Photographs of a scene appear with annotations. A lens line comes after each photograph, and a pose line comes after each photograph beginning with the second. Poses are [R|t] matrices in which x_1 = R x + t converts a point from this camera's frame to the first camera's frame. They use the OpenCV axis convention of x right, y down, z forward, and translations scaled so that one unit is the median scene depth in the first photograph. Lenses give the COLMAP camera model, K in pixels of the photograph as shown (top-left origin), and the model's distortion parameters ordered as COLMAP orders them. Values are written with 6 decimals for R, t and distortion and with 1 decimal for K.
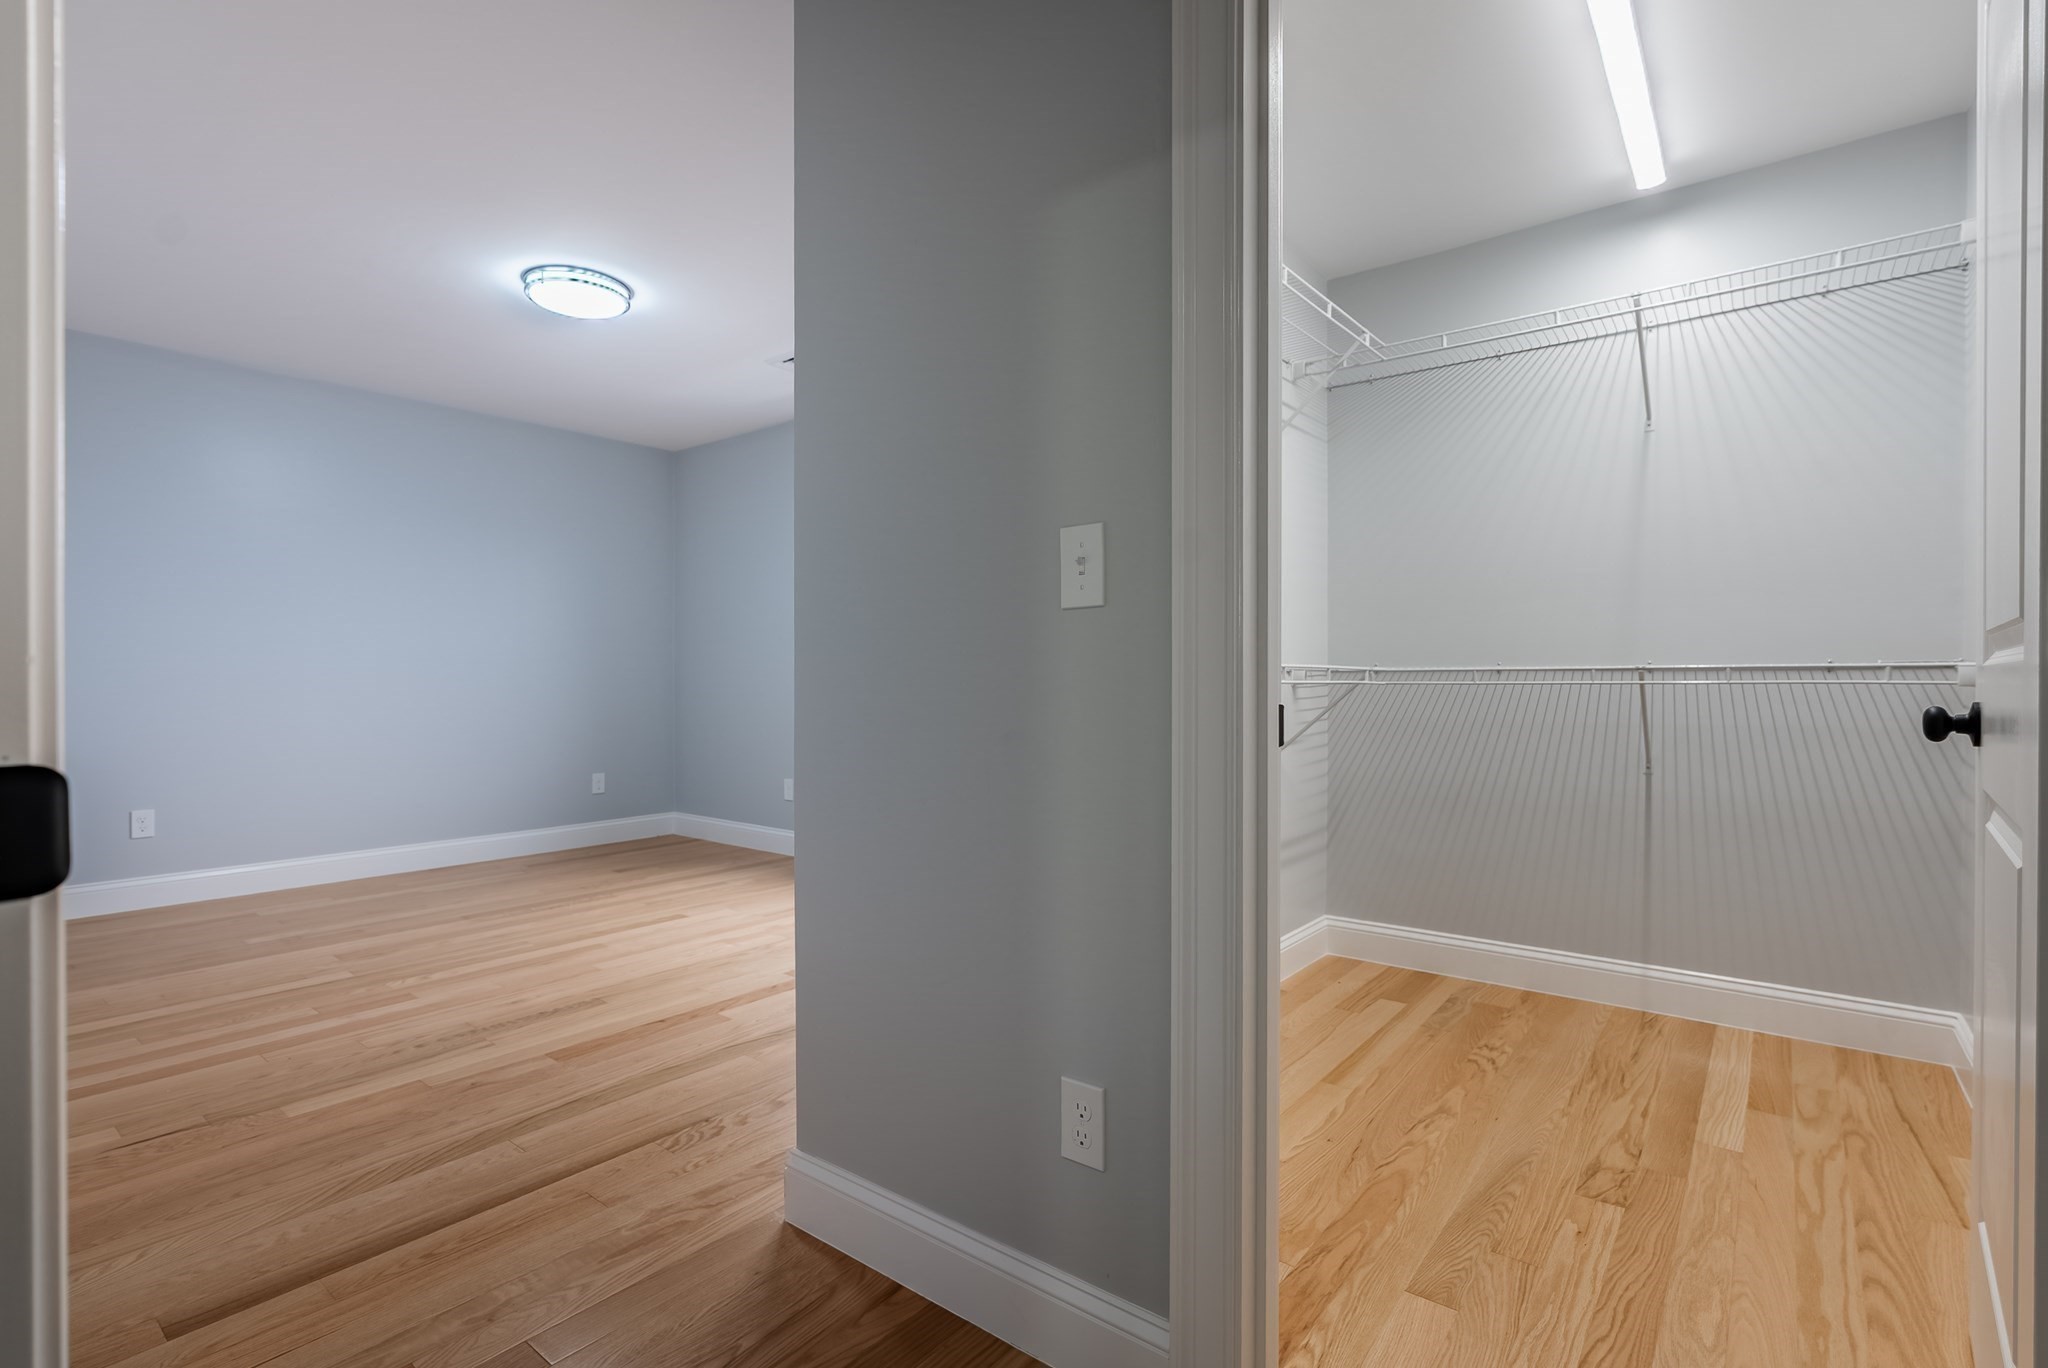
lens RADIAL K [[966.1, 0, 1015.7], [0, 966.1, 697.0], [0, 0, 1]] dist [-0.001008, 0.000094]
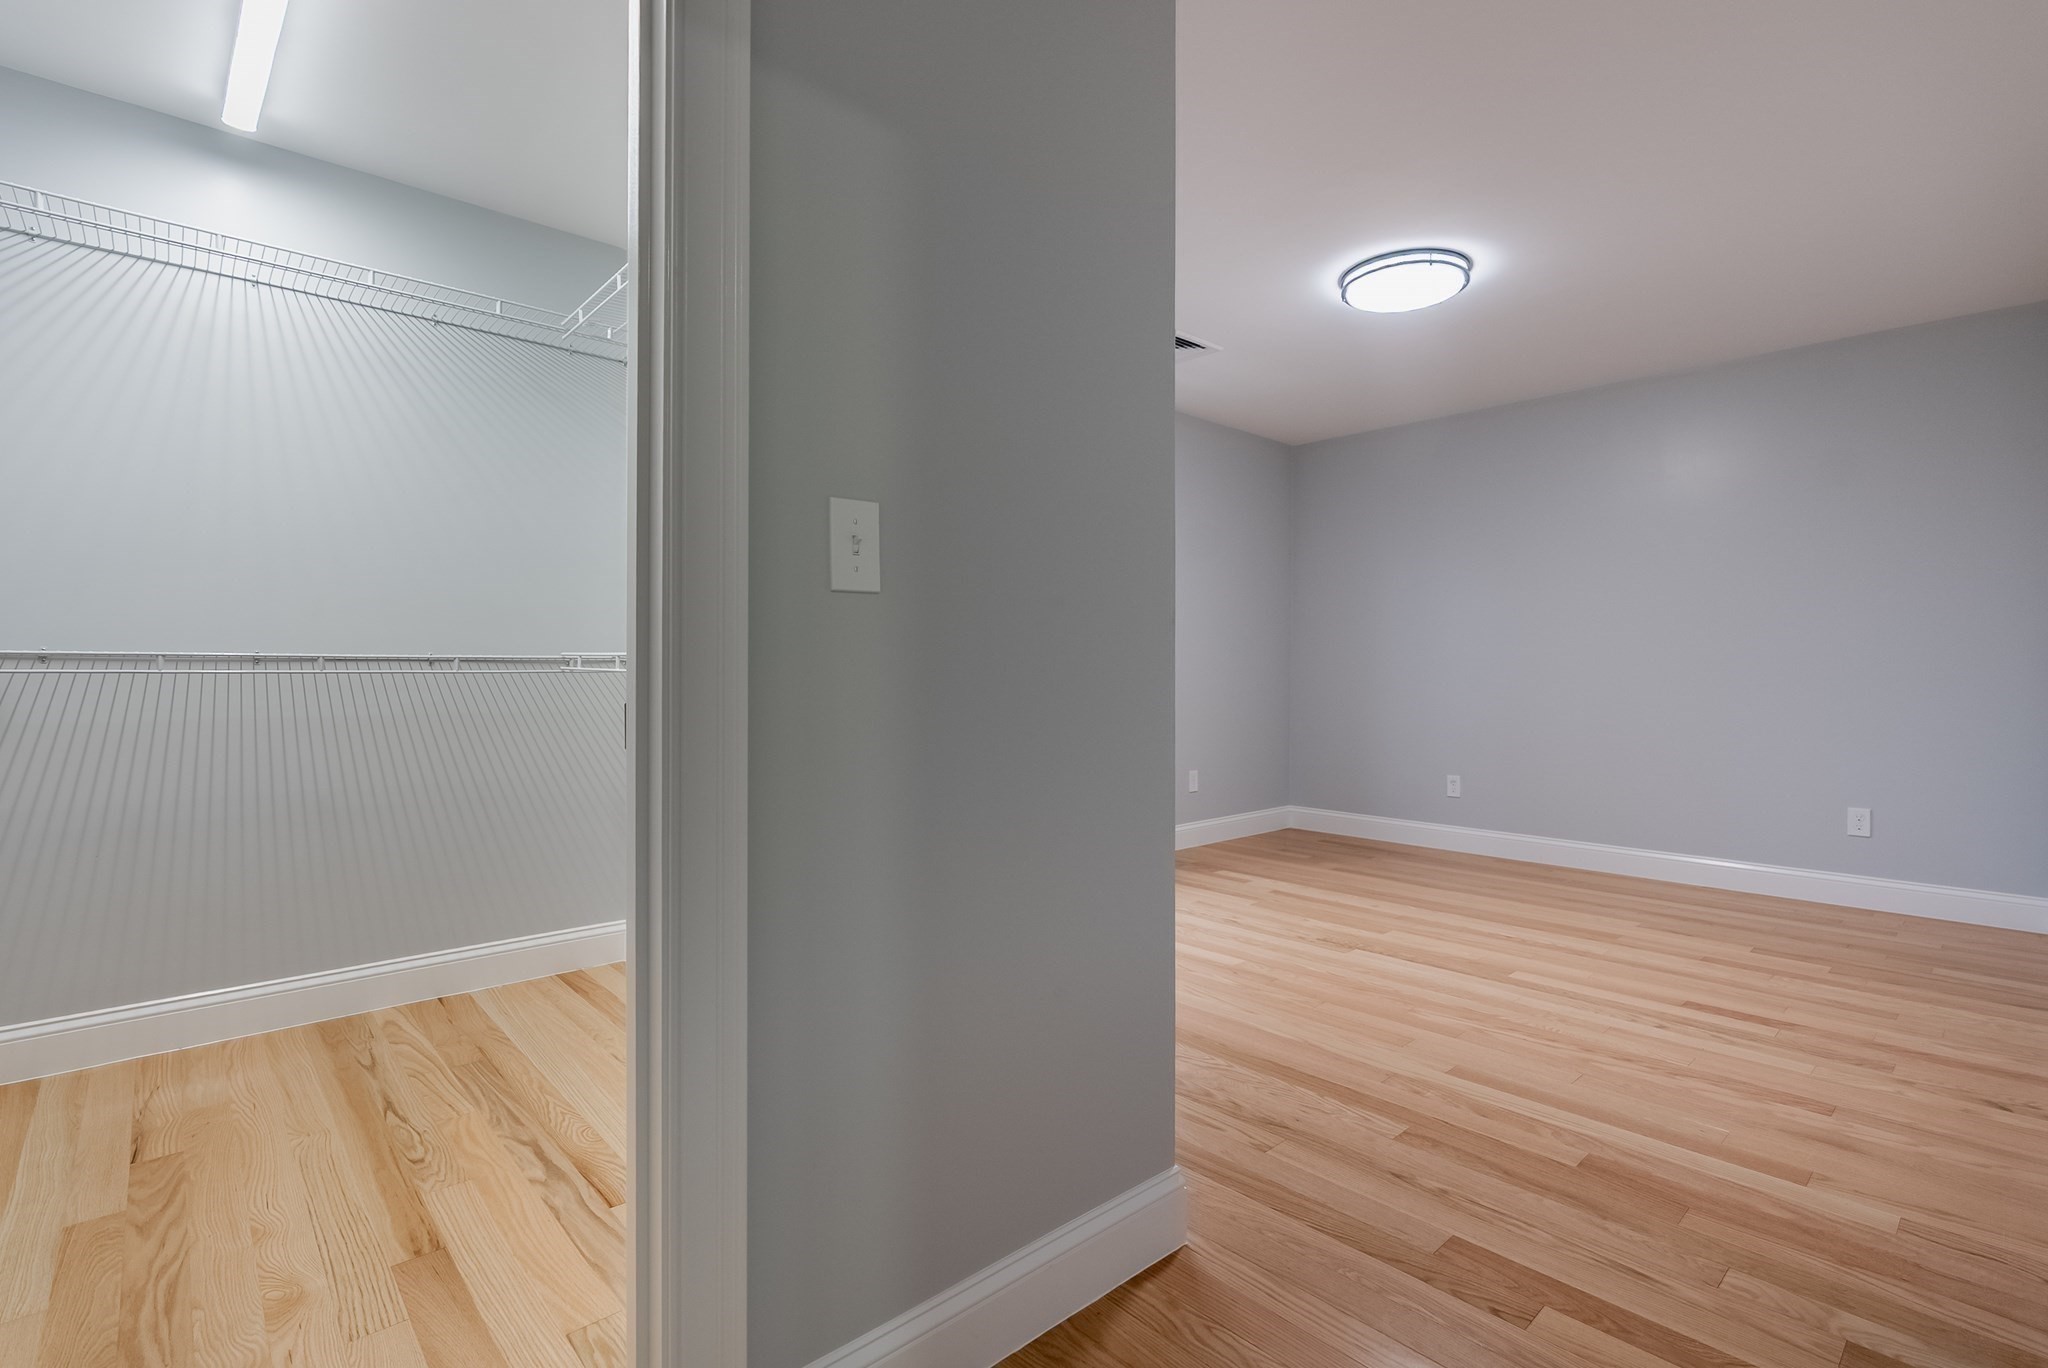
lens RADIAL K [[965.8, 0, 1063.5], [0, 965.8, 678.9], [0, 0, 1]] dist [-0.005509, 0.000094]
pose [[0.125343, -0.009813, 0.992065, -0.150651], [0.018462, 0.999801, 0.007557, -0.002174], [-0.991942, 0.017369, 0.125499, 0.127425]]
